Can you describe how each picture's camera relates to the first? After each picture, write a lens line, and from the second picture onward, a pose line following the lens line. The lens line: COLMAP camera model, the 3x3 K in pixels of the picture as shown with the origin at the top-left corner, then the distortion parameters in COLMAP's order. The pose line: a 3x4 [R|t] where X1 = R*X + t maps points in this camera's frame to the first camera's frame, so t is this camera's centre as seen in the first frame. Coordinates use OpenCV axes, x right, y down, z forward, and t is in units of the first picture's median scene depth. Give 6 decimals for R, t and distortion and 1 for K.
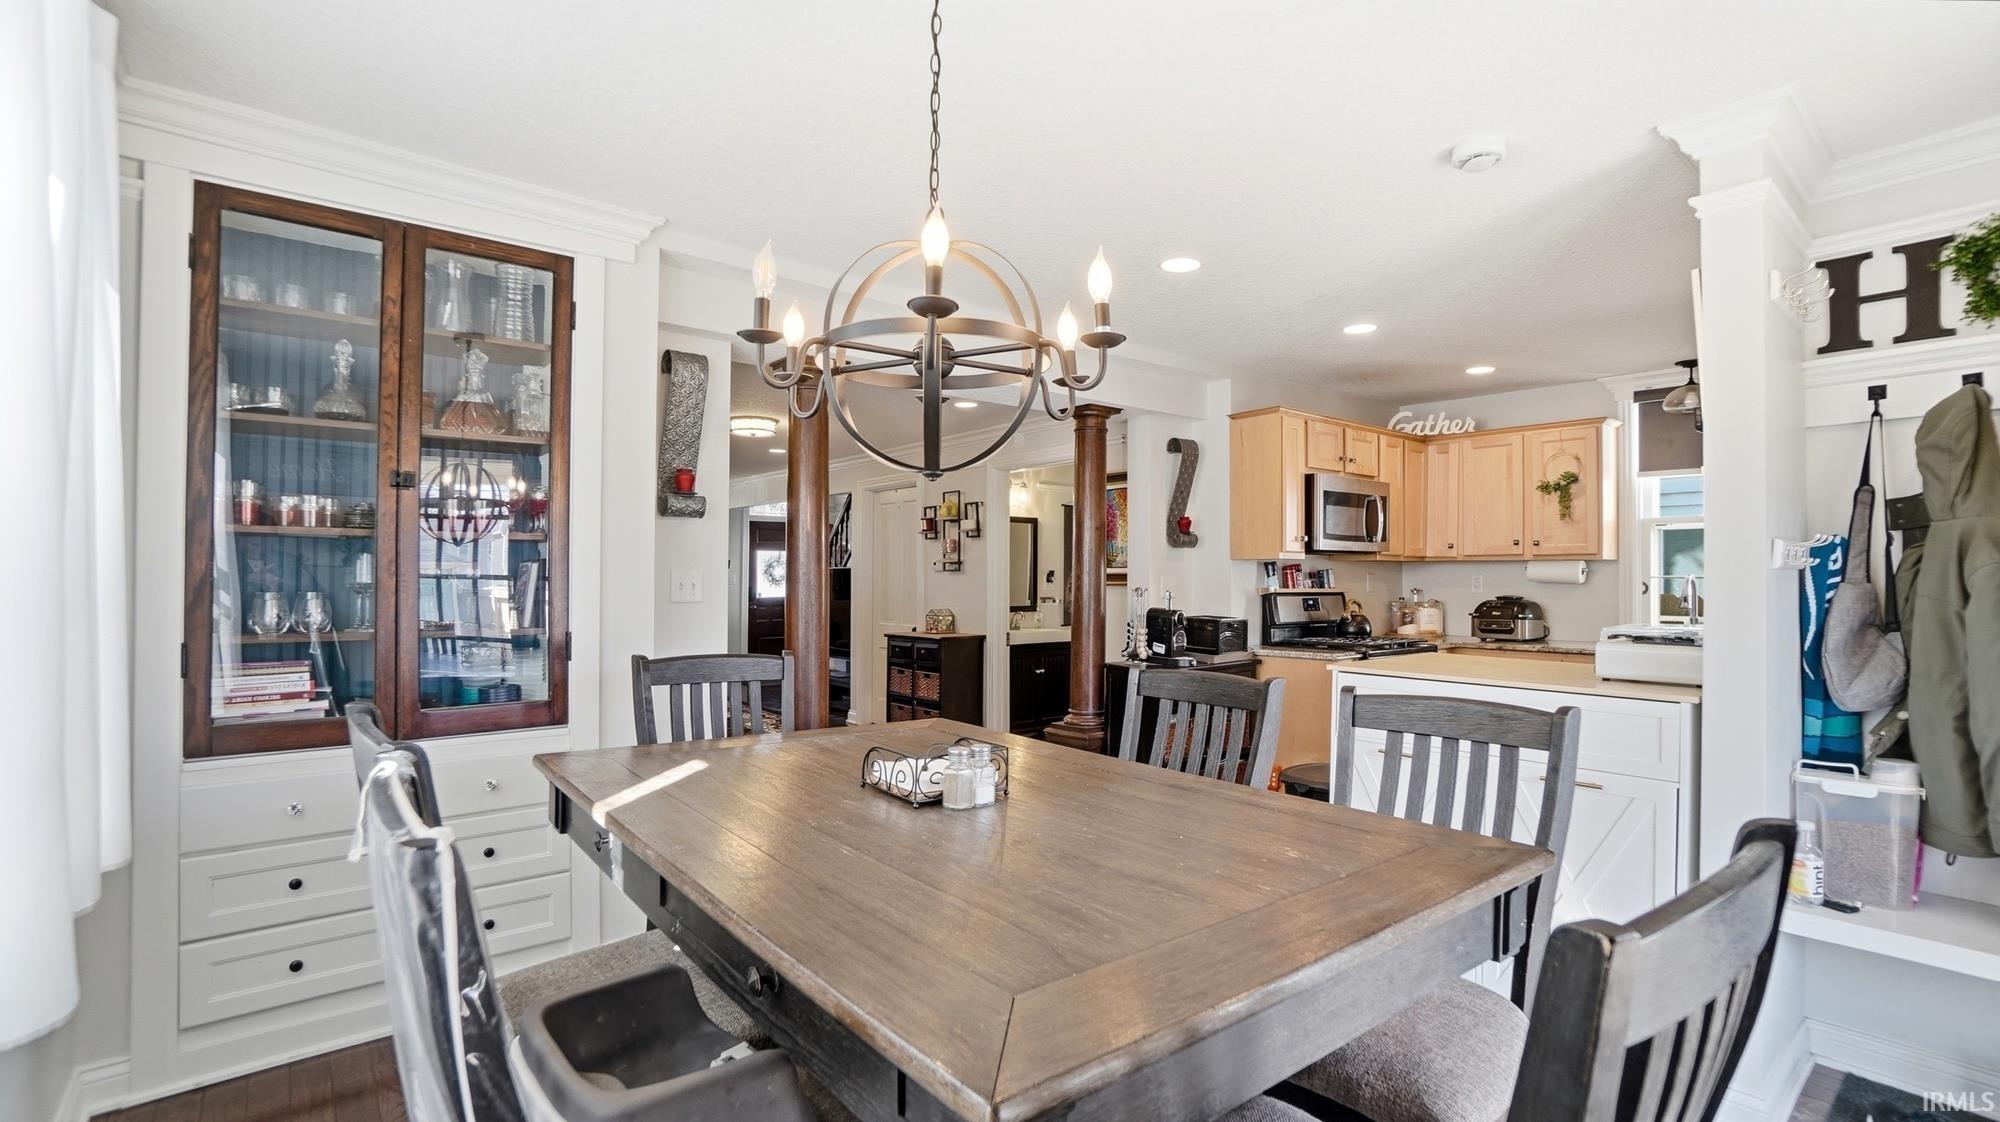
lens RADIAL K [[900.6, 0, 1002.3], [0, 900.6, 573.0], [0, 0, 1]] dist [-0.047116, 0.014338]
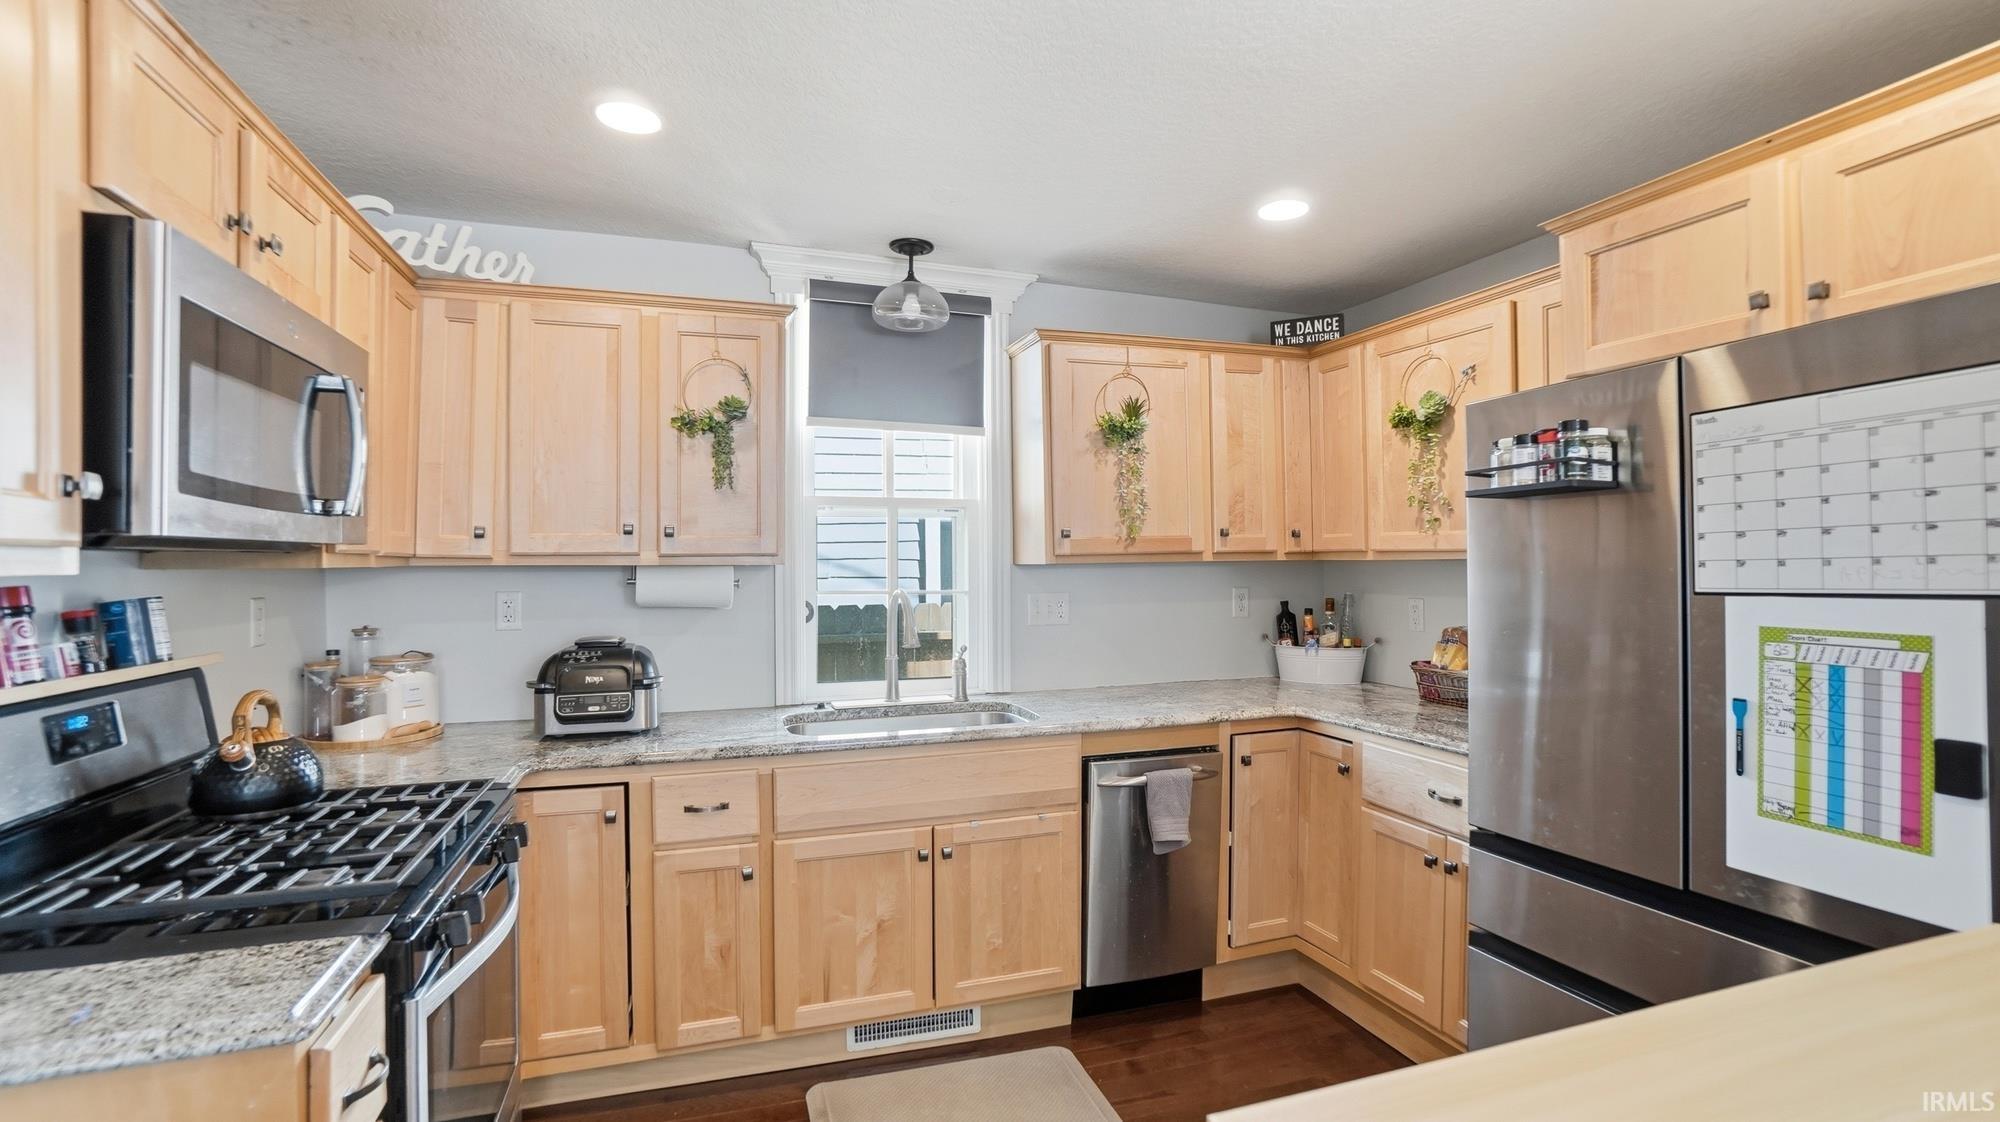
lens RADIAL K [[900.6, 0, 992.5], [0, 900.6, 560.3], [0, 0, 1]] dist [-0.047116, 0.014338]
pose [[0.359269, -0.000278, 0.933234, 0.195588], [0.003391, 0.999994, -0.001007, -0.016675], [-0.933228, 0.003526, 0.359267, 0.642161]]
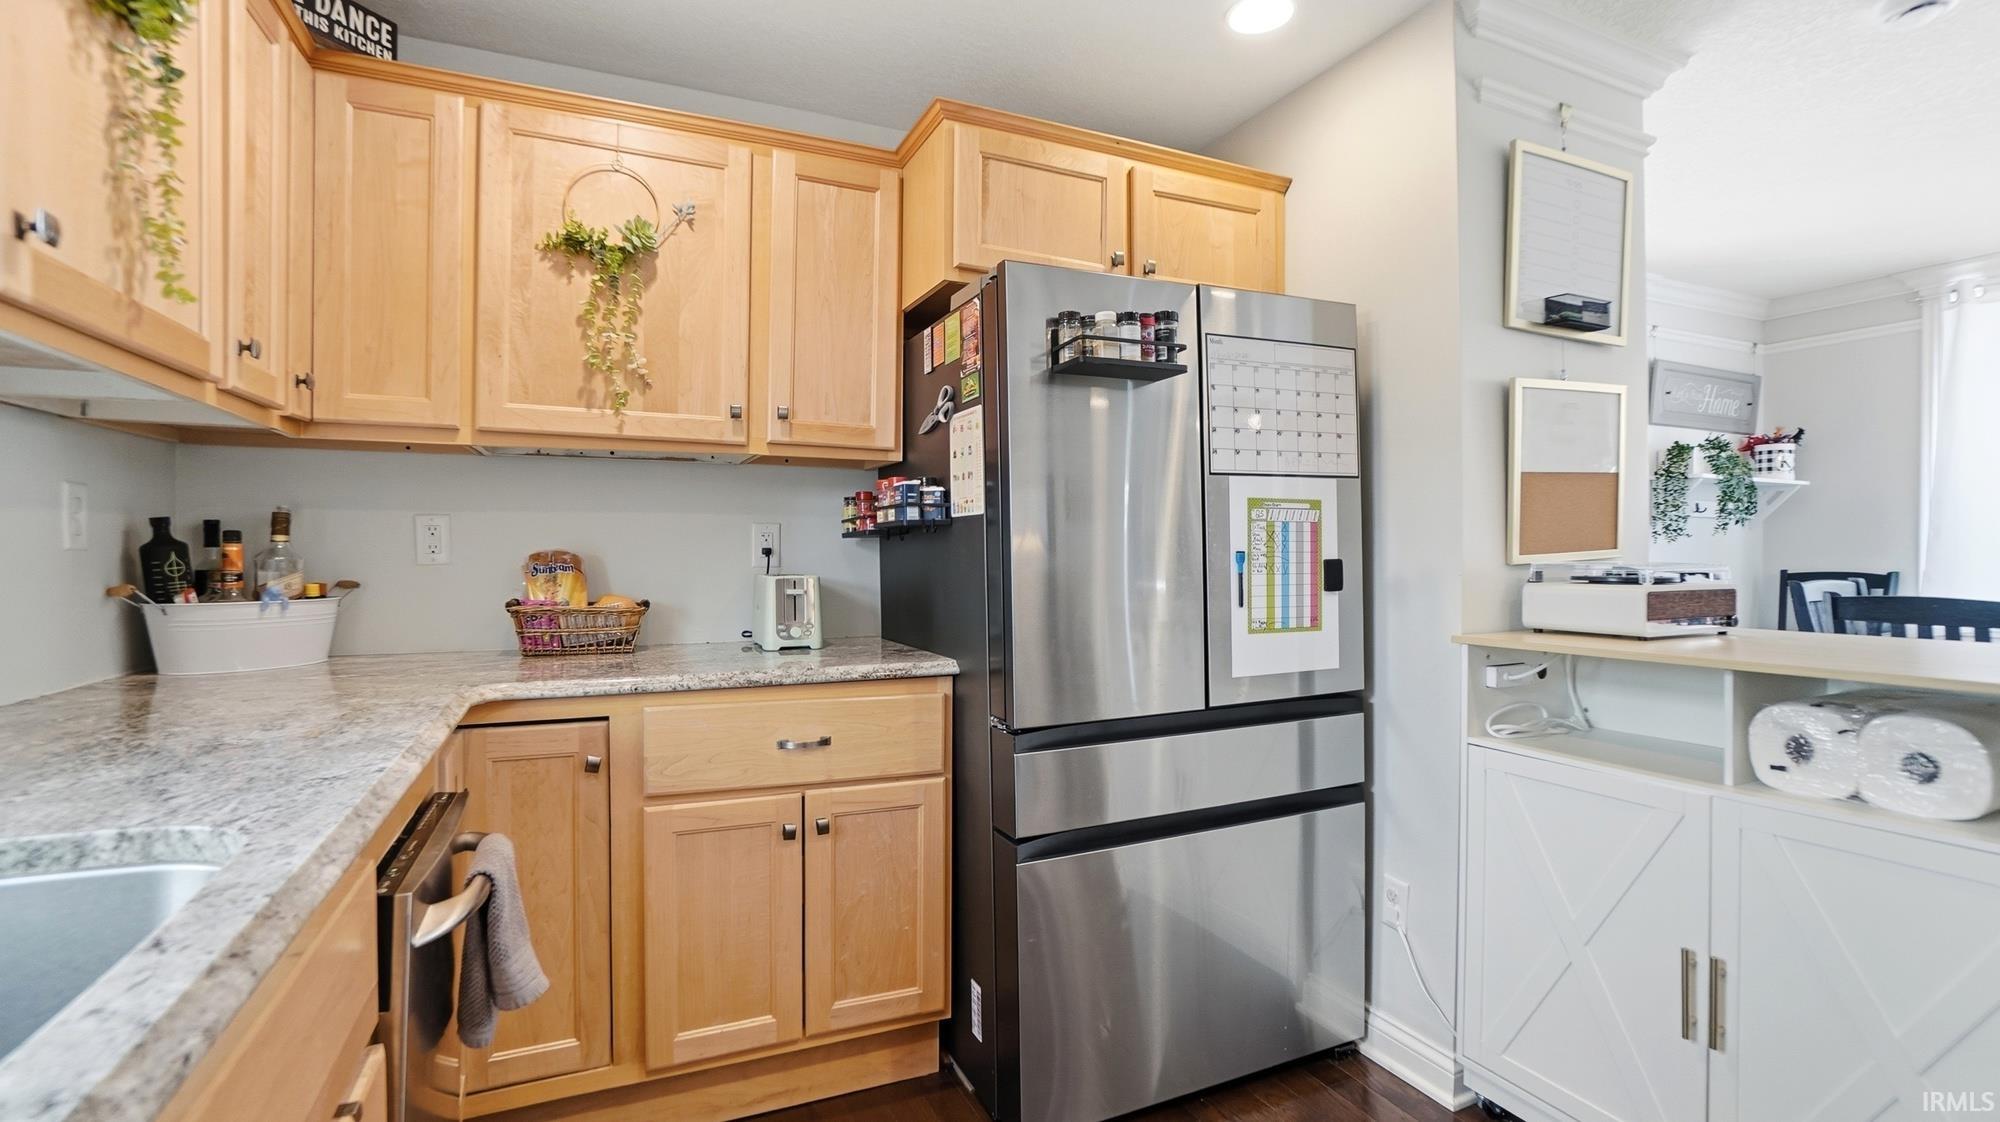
lens RADIAL K [[900.6, 0, 988.7], [0, 900.6, 550.7], [0, 0, 1]] dist [-0.047116, 0.014338]
pose [[-0.961213, -0.003535, 0.275785, 0.506858], [-0.003627, 0.999993, 0.000178, 0.023918], [-0.275783, -0.000830, -0.961219, 0.897218]]
